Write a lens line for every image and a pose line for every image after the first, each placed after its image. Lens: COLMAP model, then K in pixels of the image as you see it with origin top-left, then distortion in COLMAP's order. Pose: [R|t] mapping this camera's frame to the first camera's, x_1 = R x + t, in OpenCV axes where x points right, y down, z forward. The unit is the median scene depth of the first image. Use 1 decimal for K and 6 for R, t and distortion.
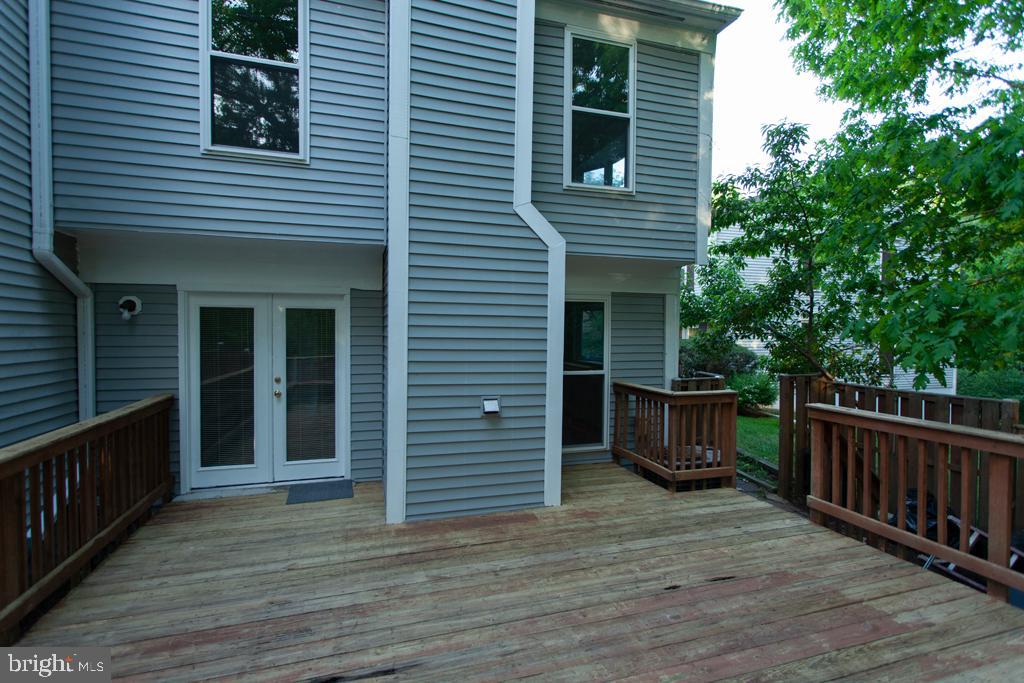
lens RADIAL K [[481.3, 0, 507.8], [0, 481.3, 341.4], [0, 0, 1]] dist [0.003449, 0.001237]
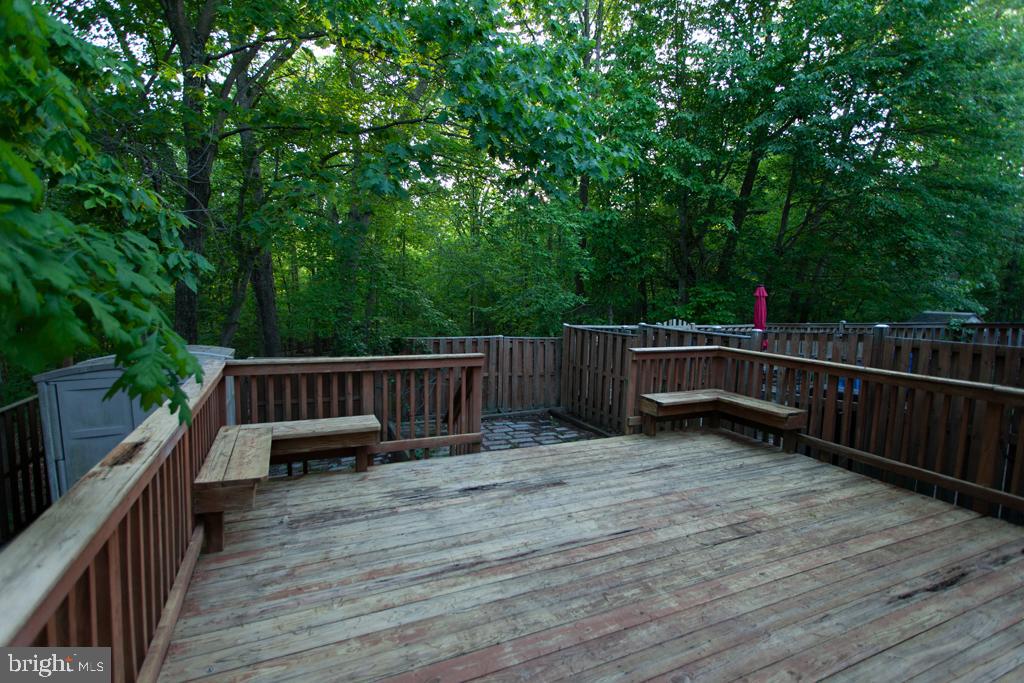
lens RADIAL K [[481.3, 0, 507.8], [0, 481.3, 341.4], [0, 0, 1]] dist [0.003449, 0.001237]
pose [[-0.992053, -0.018804, -0.124405, 0.440211], [-0.034157, 0.991886, 0.122456, -0.016216], [0.121093, 0.125732, -0.984646, 1.015476]]
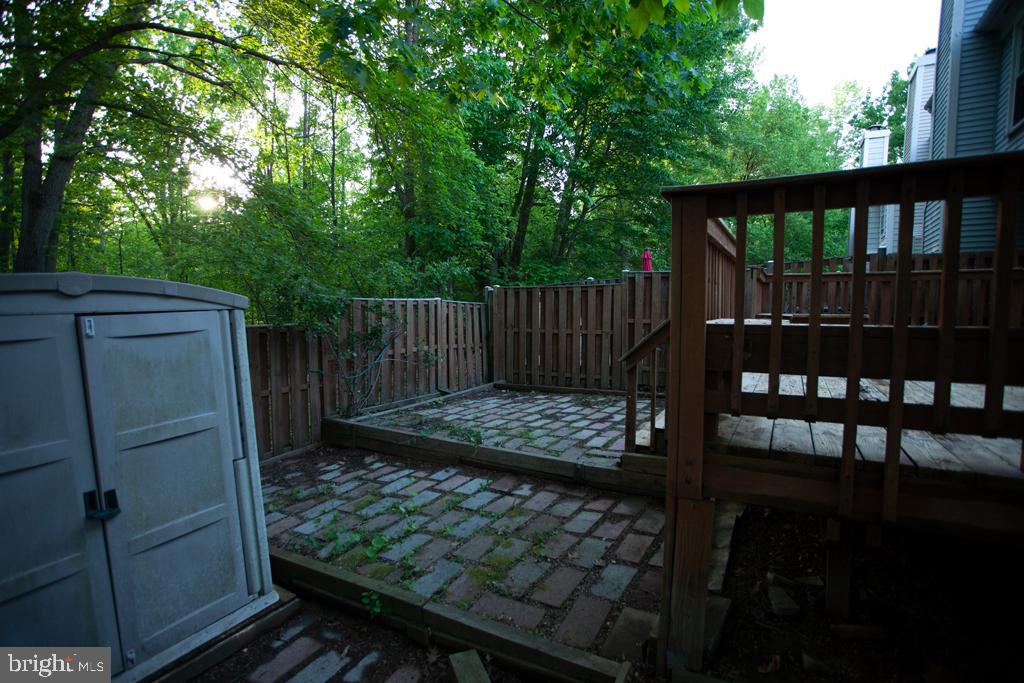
lens RADIAL K [[499.3, 0, 506.3], [0, 499.3, 344.9], [0, 0, 1]] dist [-0.035992, 0.000542]
pose [[-0.743813, 0.045753, -0.666819, 1.264616], [-0.015943, 0.996156, 0.086134, 0.247200], [0.668197, 0.074698, -0.740225, 0.334016]]
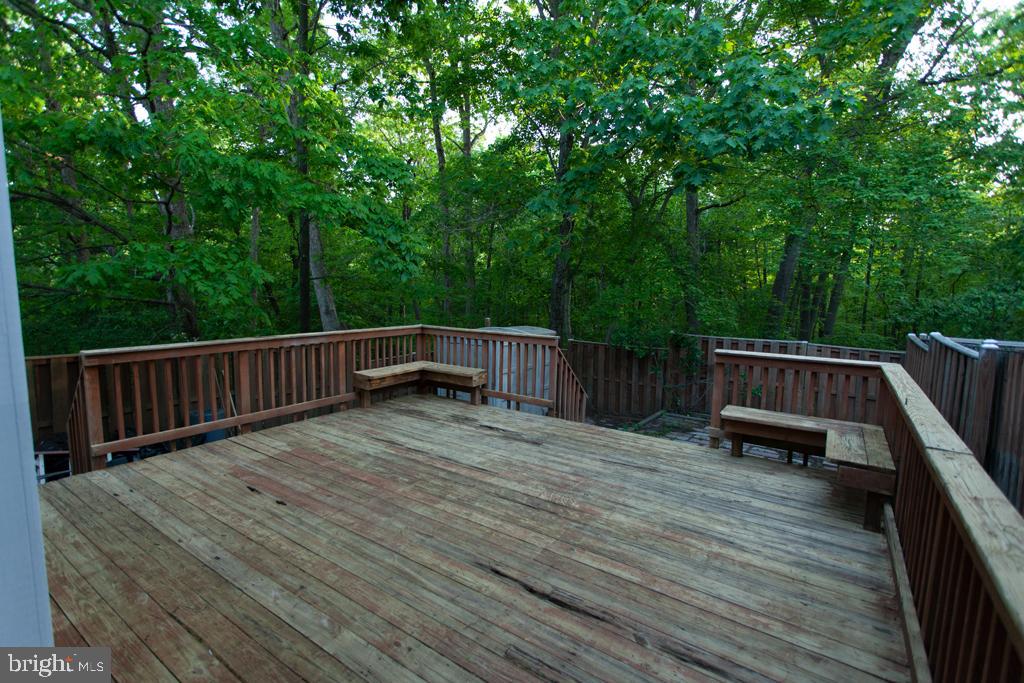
lens RADIAL K [[481.3, 0, 507.8], [0, 481.3, 341.4], [0, 0, 1]] dist [0.003449, 0.001237]
pose [[-0.614516, -0.105379, 0.781835, -0.589488], [-0.000870, 0.991129, 0.132904, -0.017217], [-0.788904, 0.080991, -0.609156, 0.862186]]
